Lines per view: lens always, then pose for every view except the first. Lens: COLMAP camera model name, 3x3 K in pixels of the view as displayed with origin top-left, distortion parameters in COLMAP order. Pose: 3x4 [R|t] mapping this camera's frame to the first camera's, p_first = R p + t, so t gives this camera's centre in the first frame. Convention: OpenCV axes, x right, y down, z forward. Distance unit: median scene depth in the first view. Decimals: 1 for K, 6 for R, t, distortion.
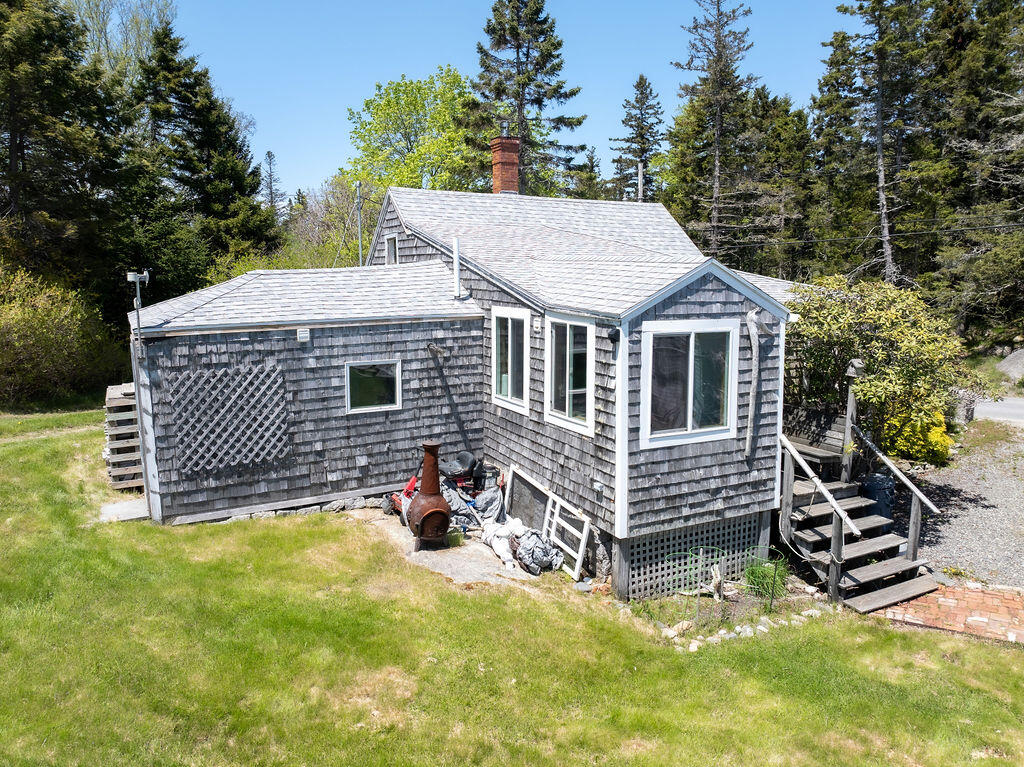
lens RADIAL K [[738.8, 0, 528.2], [0, 738.8, 369.9], [0, 0, 1]] dist [-0.036867, 0.003370]
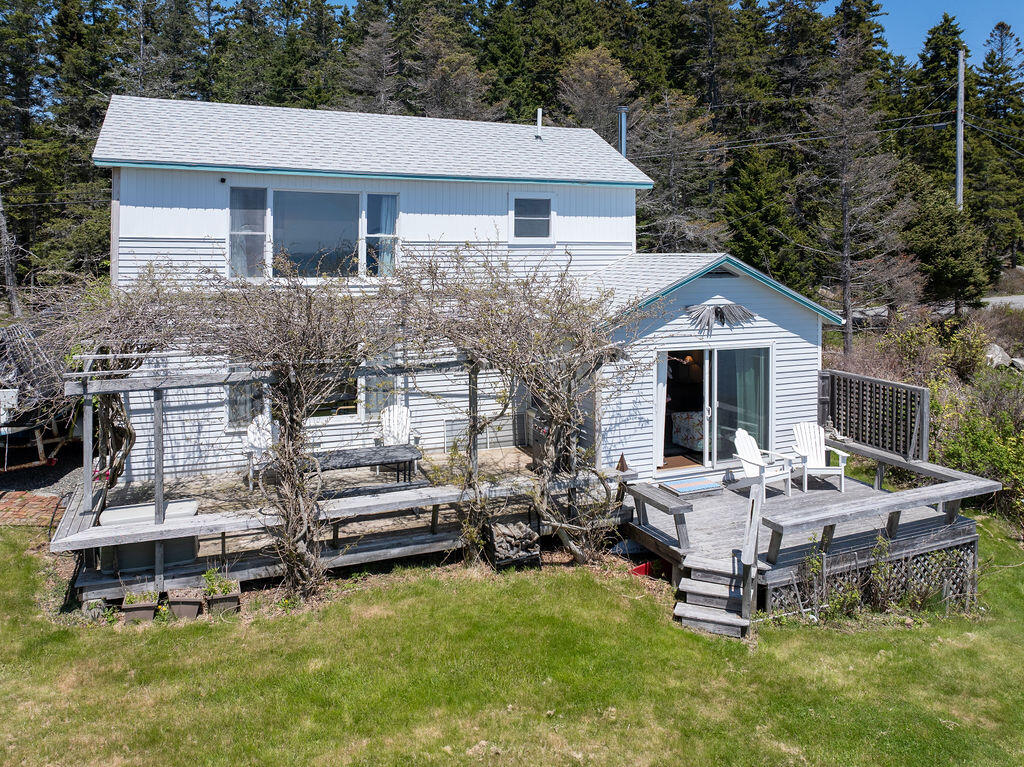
lens RADIAL K [[746.8, 0, 506.2], [0, 746.8, 239.6], [0, 0, 1]] dist [-0.039173, 0.000996]
pose [[0.604728, 0.009319, 0.796378, 0.283470], [0.100169, 0.991101, -0.087661, 0.080796], [-0.790108, 0.132783, 0.598413, -0.564474]]
